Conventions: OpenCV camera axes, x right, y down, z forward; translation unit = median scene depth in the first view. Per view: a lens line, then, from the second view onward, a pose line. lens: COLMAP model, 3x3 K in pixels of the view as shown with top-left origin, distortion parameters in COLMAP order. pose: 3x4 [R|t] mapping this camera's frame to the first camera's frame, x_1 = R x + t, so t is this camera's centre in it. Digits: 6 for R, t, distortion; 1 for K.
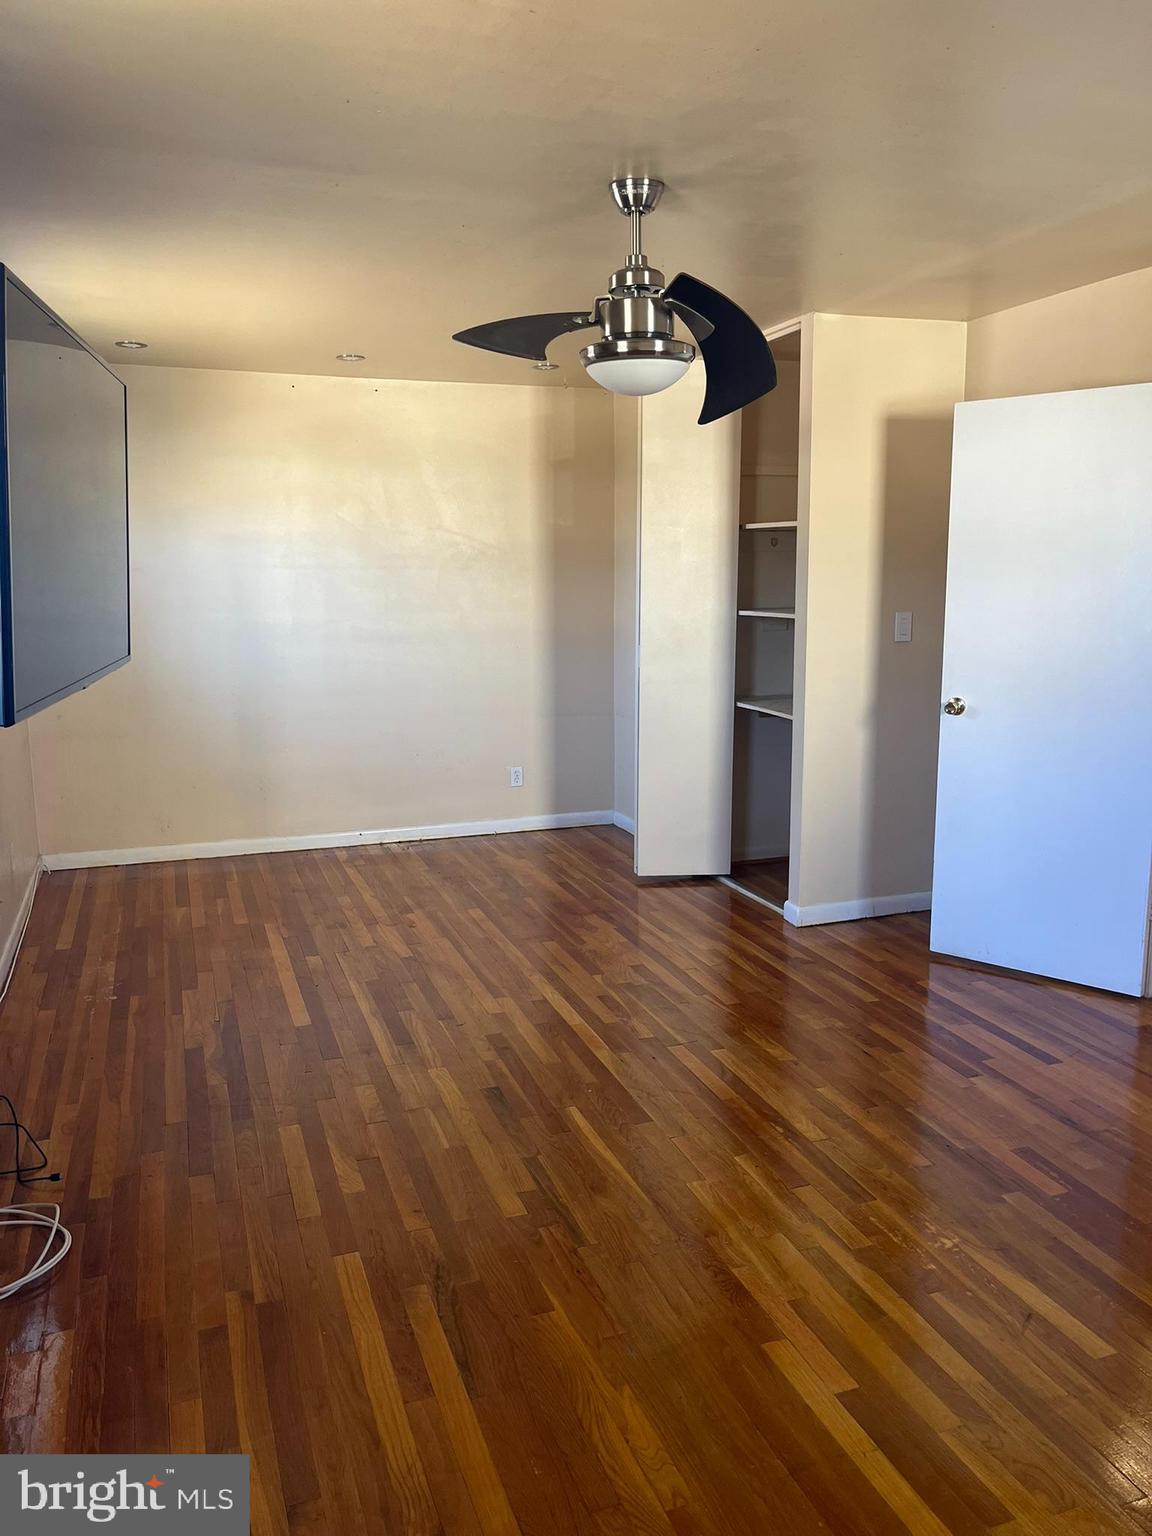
lens RADIAL K [[1174.5, 0, 575.7], [0, 1174.5, 766.4], [0, 0, 1]] dist [0.023681, -0.030173]
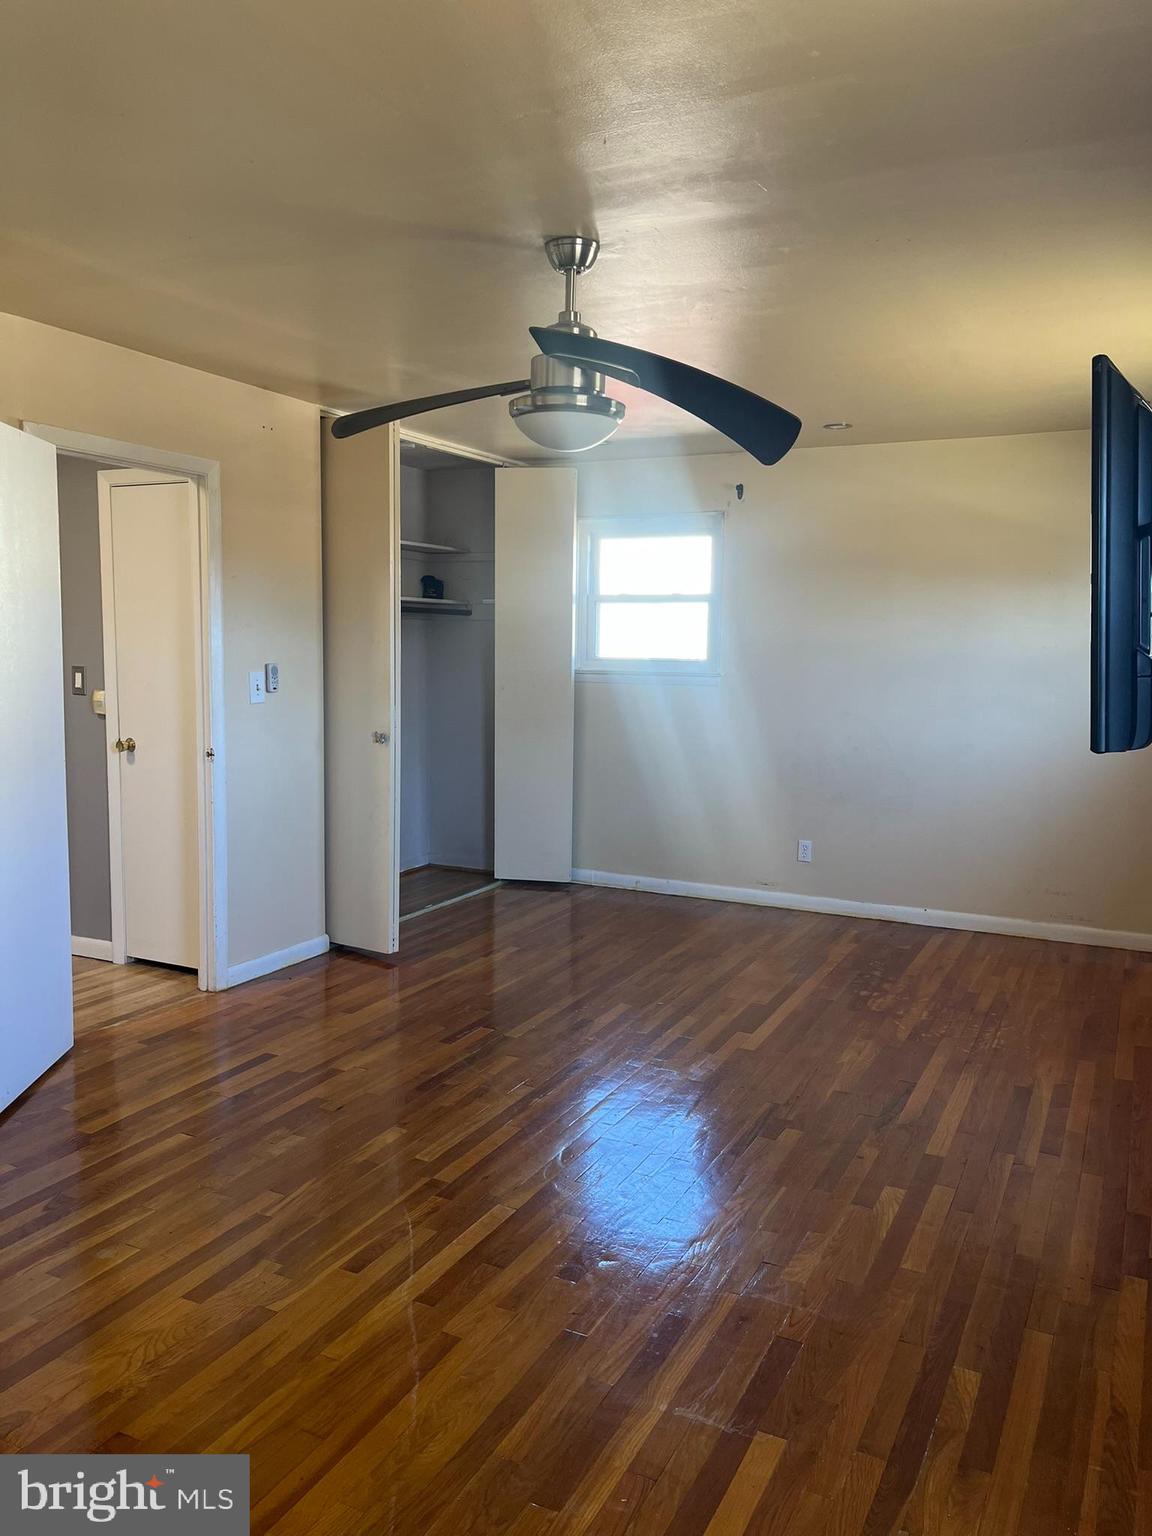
lens RADIAL K [[1174.5, 0, 575.9], [0, 1174.5, 767.9], [0, 0, 1]] dist [0.023681, -0.030173]
pose [[-0.699472, -0.080894, 0.710067, -0.597406], [0.113024, 0.968548, 0.221678, -0.240770], [-0.705666, 0.235312, -0.668329, 1.522980]]
